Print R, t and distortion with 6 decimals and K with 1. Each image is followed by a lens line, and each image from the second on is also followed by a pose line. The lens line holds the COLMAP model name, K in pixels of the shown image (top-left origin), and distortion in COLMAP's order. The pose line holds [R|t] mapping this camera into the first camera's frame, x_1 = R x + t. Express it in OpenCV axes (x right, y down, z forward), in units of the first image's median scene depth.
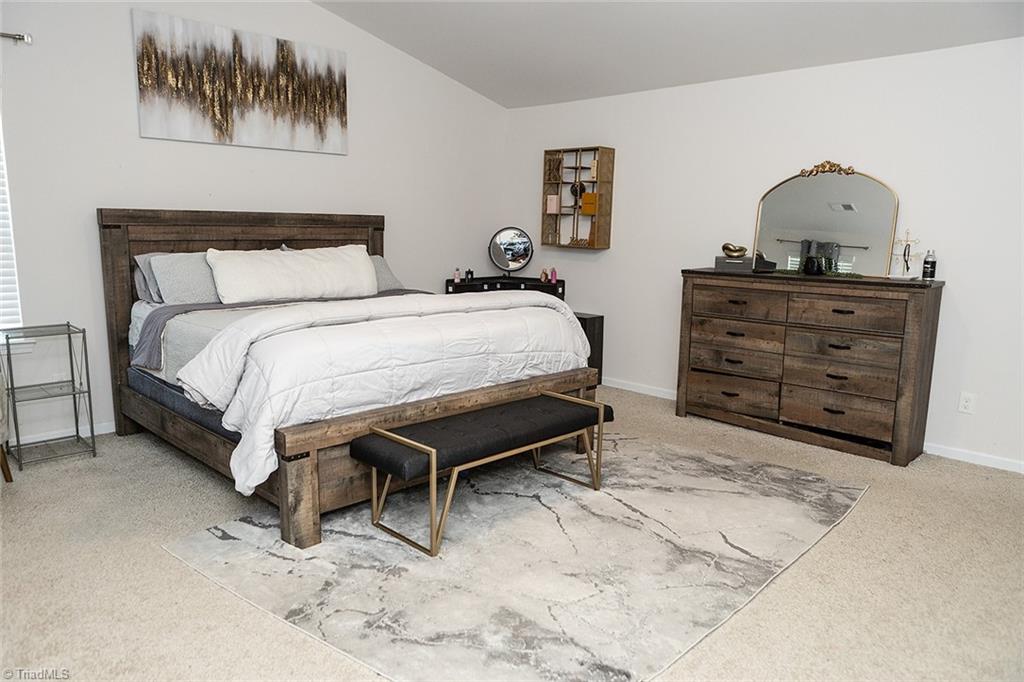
lens RADIAL K [[689.7, 0, 504.2], [0, 689.7, 345.9], [0, 0, 1]] dist [-0.026386, 0.022319]
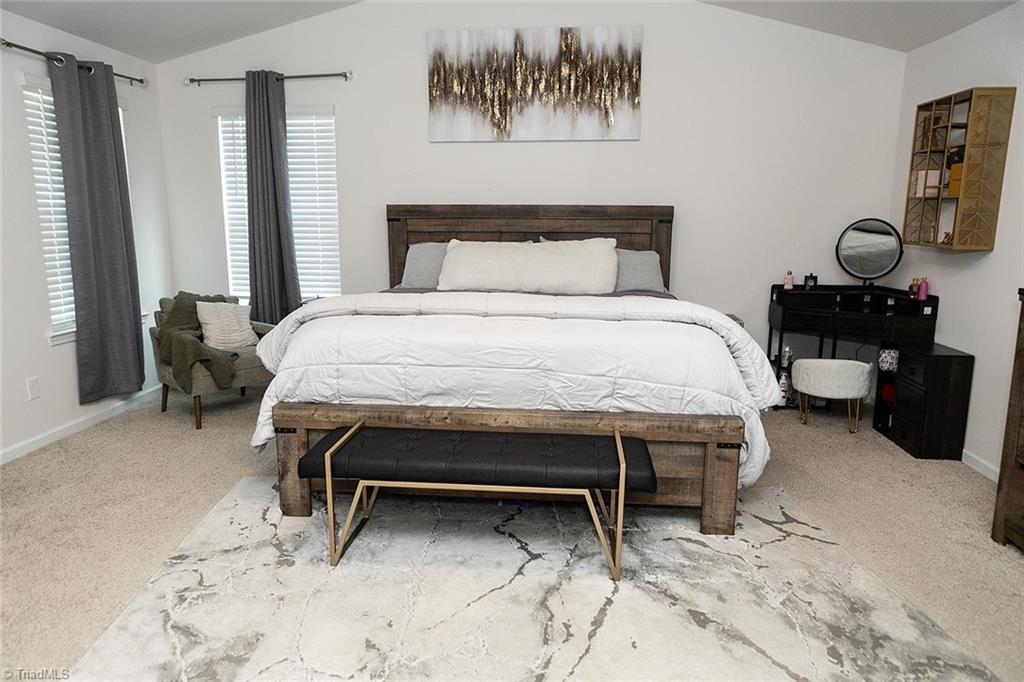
lens RADIAL K [[689.7, 0, 504.2], [0, 689.7, 345.9], [0, 0, 1]] dist [-0.026386, 0.022319]
pose [[0.648001, 0.128175, -0.750777, 0.459905], [-0.124060, 0.990336, 0.061996, -0.051274], [0.751468, 0.052968, 0.657640, 0.345640]]
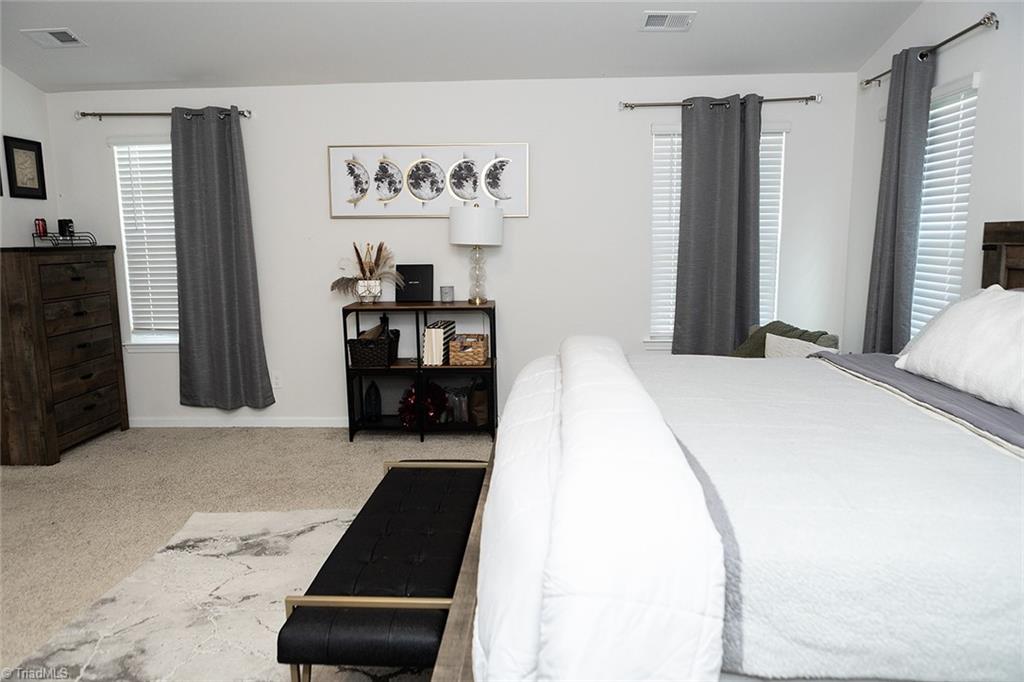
lens RADIAL K [[689.7, 0, 504.2], [0, 689.7, 345.9], [0, 0, 1]] dist [-0.026386, 0.022319]
pose [[-0.730404, 0.088300, -0.677284, 0.277788], [-0.124847, 0.957642, 0.259490, -0.183432], [0.671509, 0.274089, -0.688441, 1.096195]]
